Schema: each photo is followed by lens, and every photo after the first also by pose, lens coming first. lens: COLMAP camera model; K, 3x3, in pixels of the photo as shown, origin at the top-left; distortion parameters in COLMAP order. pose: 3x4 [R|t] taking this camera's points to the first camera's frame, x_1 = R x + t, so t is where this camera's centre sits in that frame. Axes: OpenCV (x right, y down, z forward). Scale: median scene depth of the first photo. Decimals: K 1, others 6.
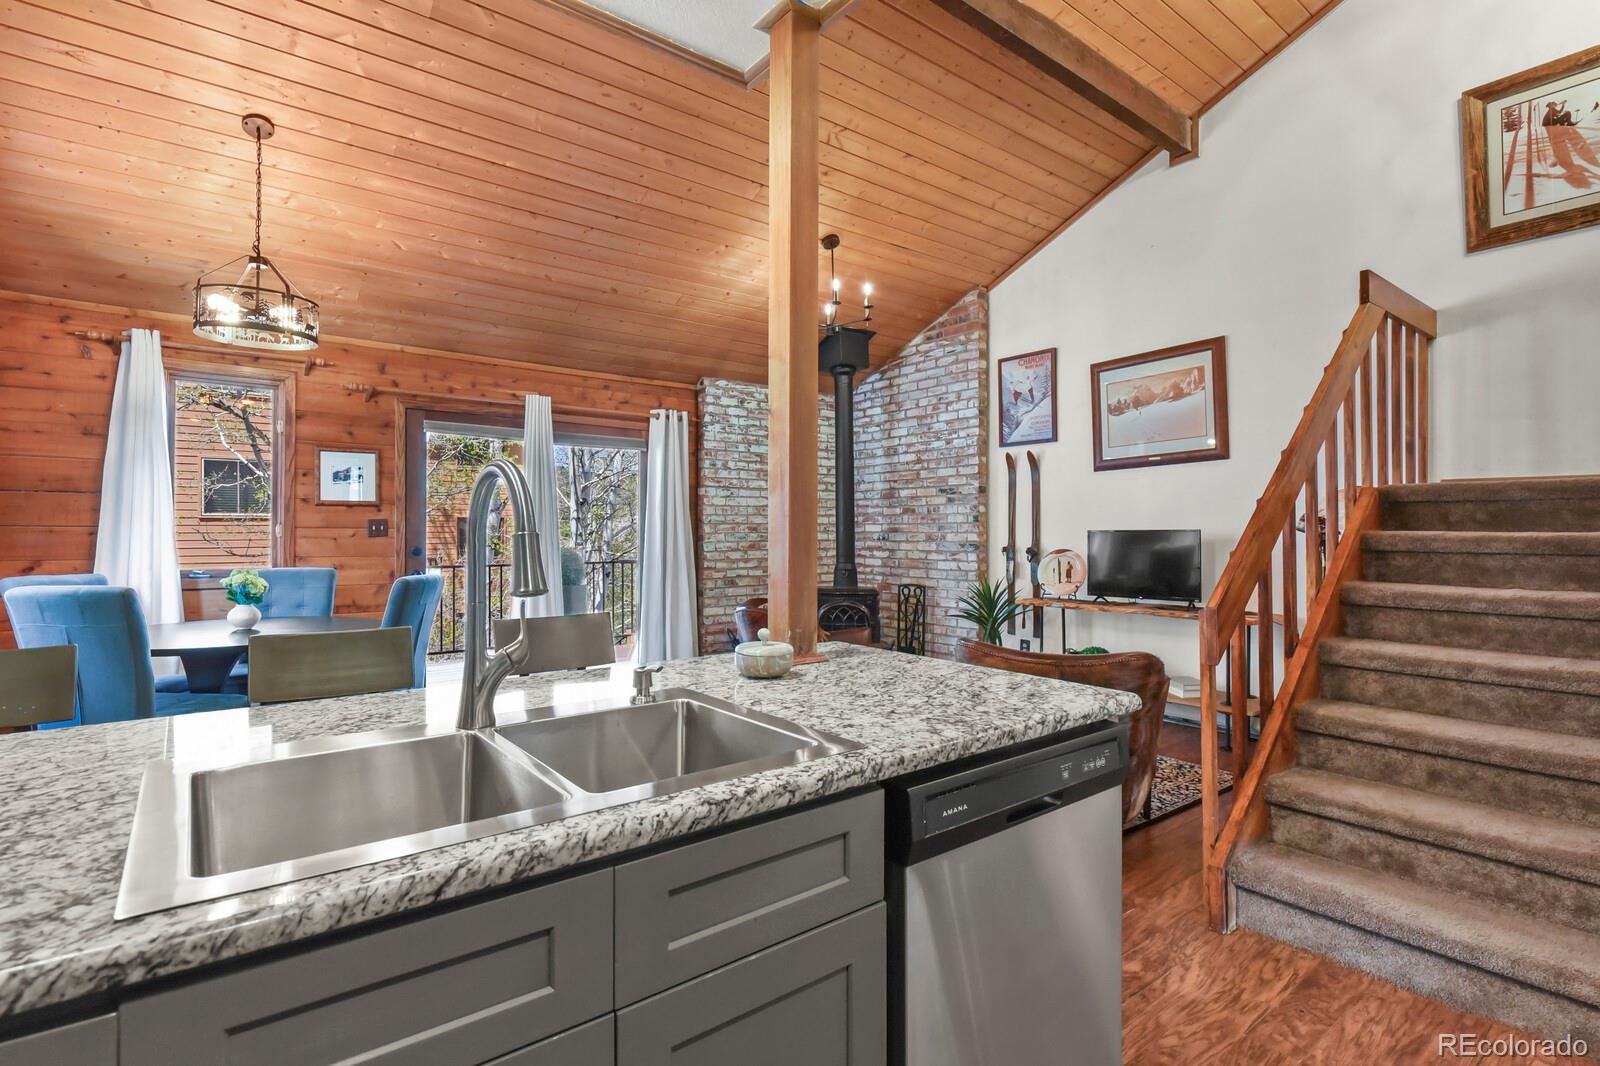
lens RADIAL K [[773.6, 0, 808.3], [0, 773.6, 530.0], [0, 0, 1]] dist [-0.001751, -0.007447]
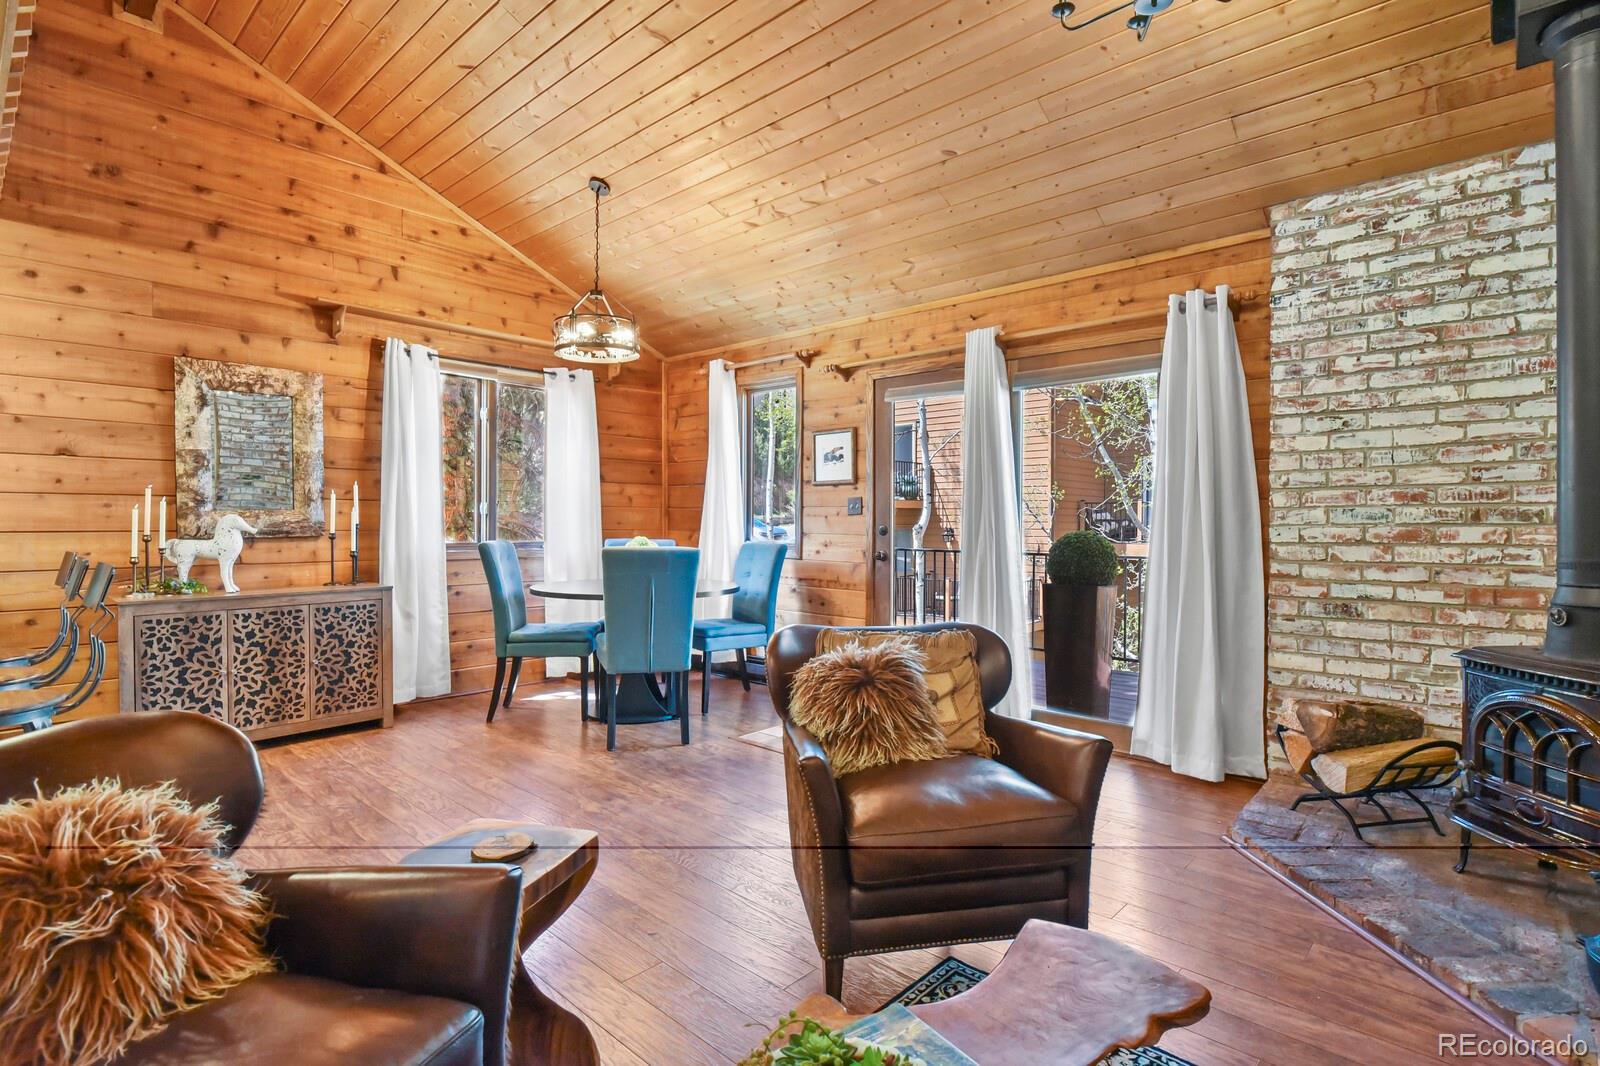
lens RADIAL K [[774.5, 0, 808.6], [0, 774.5, 529.3], [0, 0, 1]] dist [0.000836, -0.008040]
pose [[0.168594, 0.007267, -0.985659, 0.337625], [-0.002722, 0.999972, 0.006907, 0.016449], [0.985682, 0.001519, 0.168609, 0.629909]]
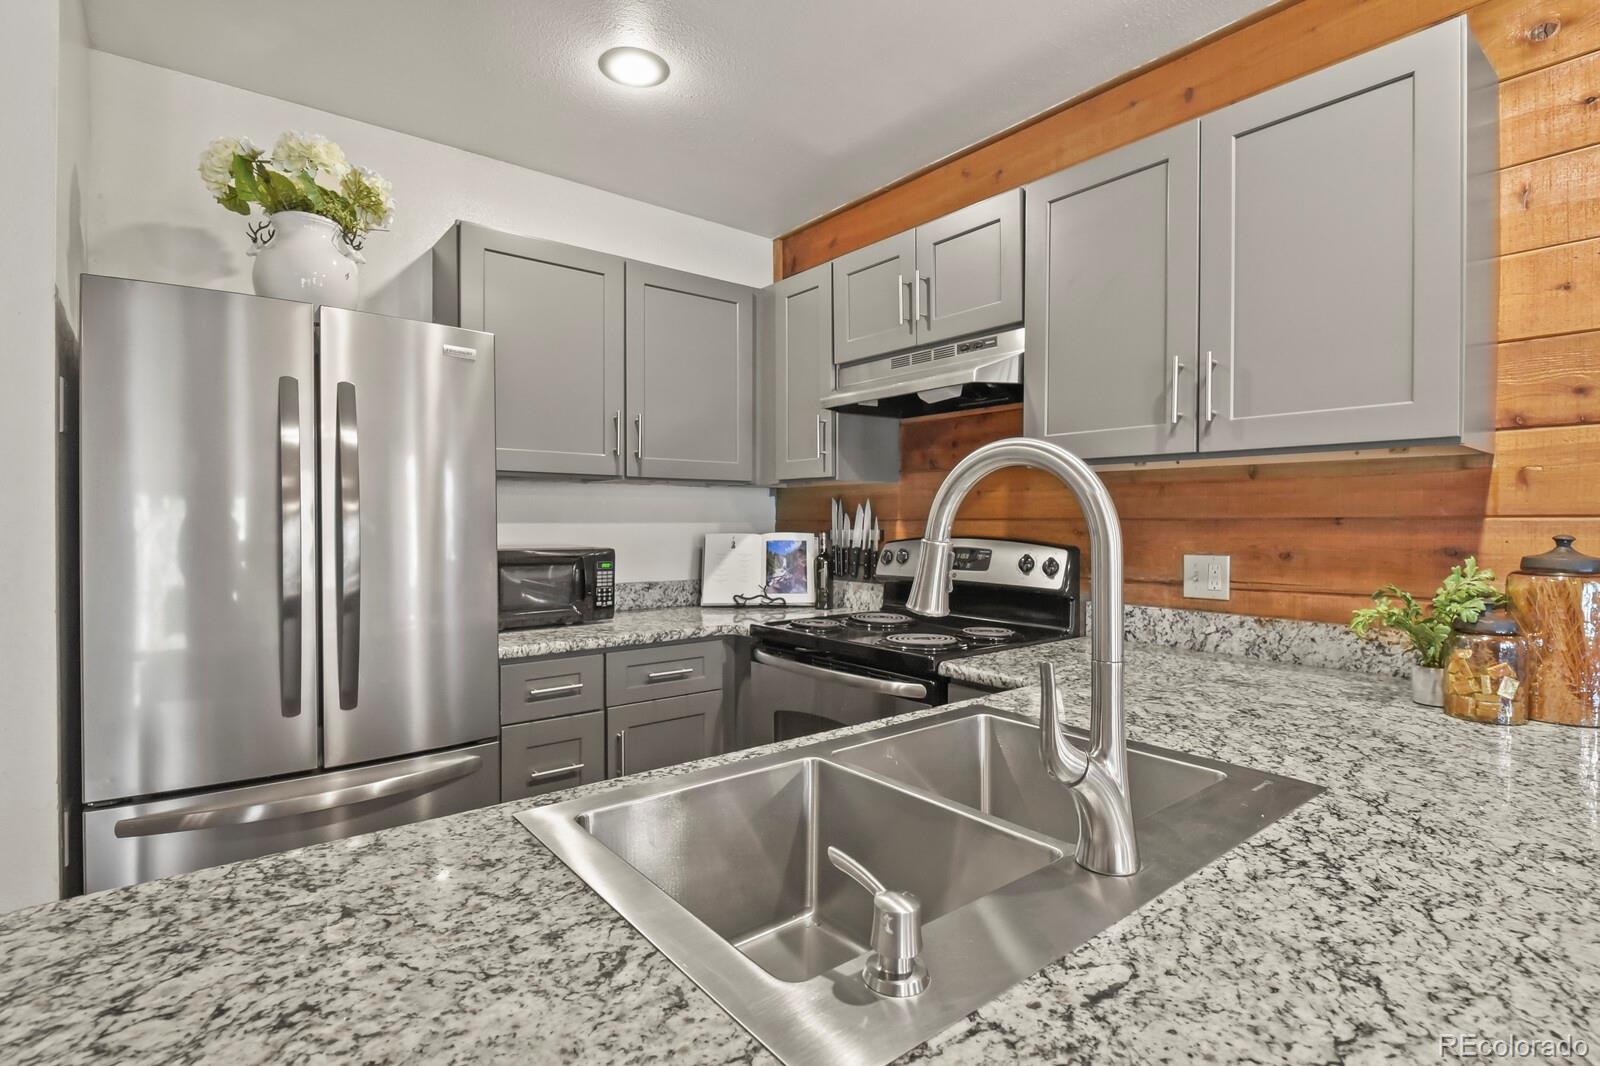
lens RADIAL K [[773.6, 0, 808.3], [0, 773.6, 530.0], [0, 0, 1]] dist [-0.001751, -0.007447]
pose [[-0.999971, -0.002546, -0.007161, -0.040401], [-0.002646, 0.999898, 0.014032, -0.003339], [0.007125, 0.014051, -0.999876, 0.337126]]
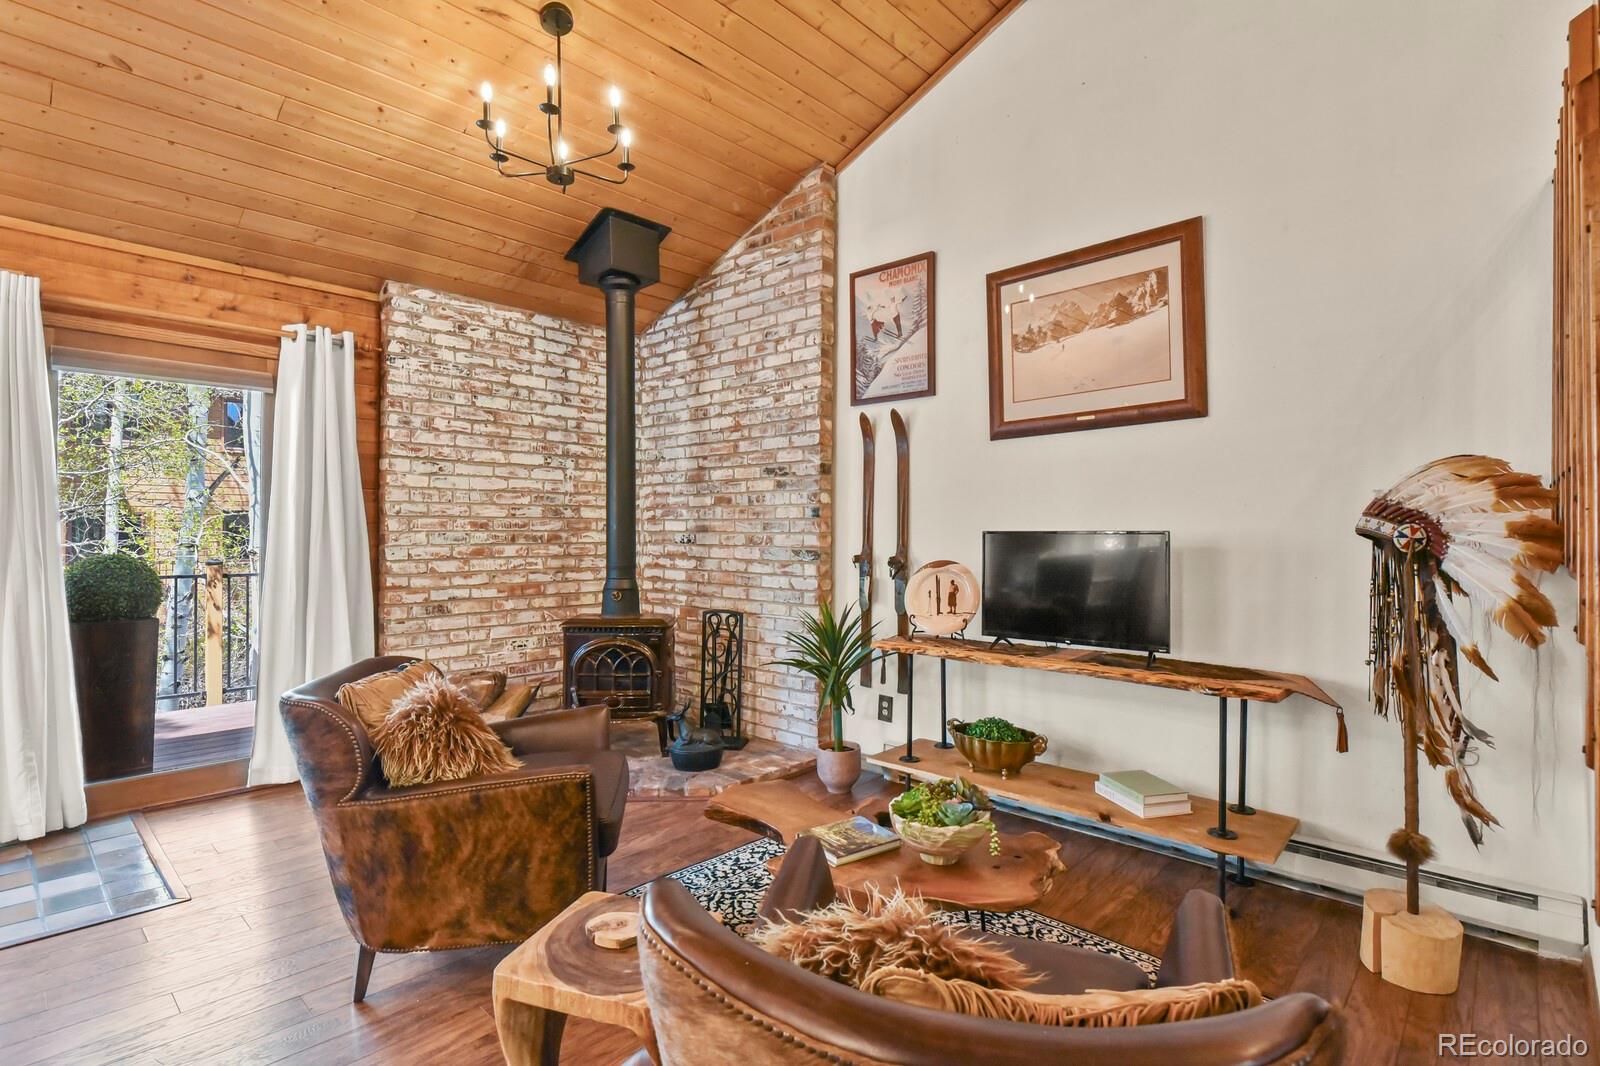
lens RADIAL K [[774.5, 0, 808.6], [0, 774.5, 529.3], [0, 0, 1]] dist [0.000836, -0.008040]
pose [[0.986606, 0.007415, 0.162955, 0.102043], [-0.007390, 0.999972, -0.000758, 0.000360], [-0.162957, -0.000456, 0.986633, 0.343876]]
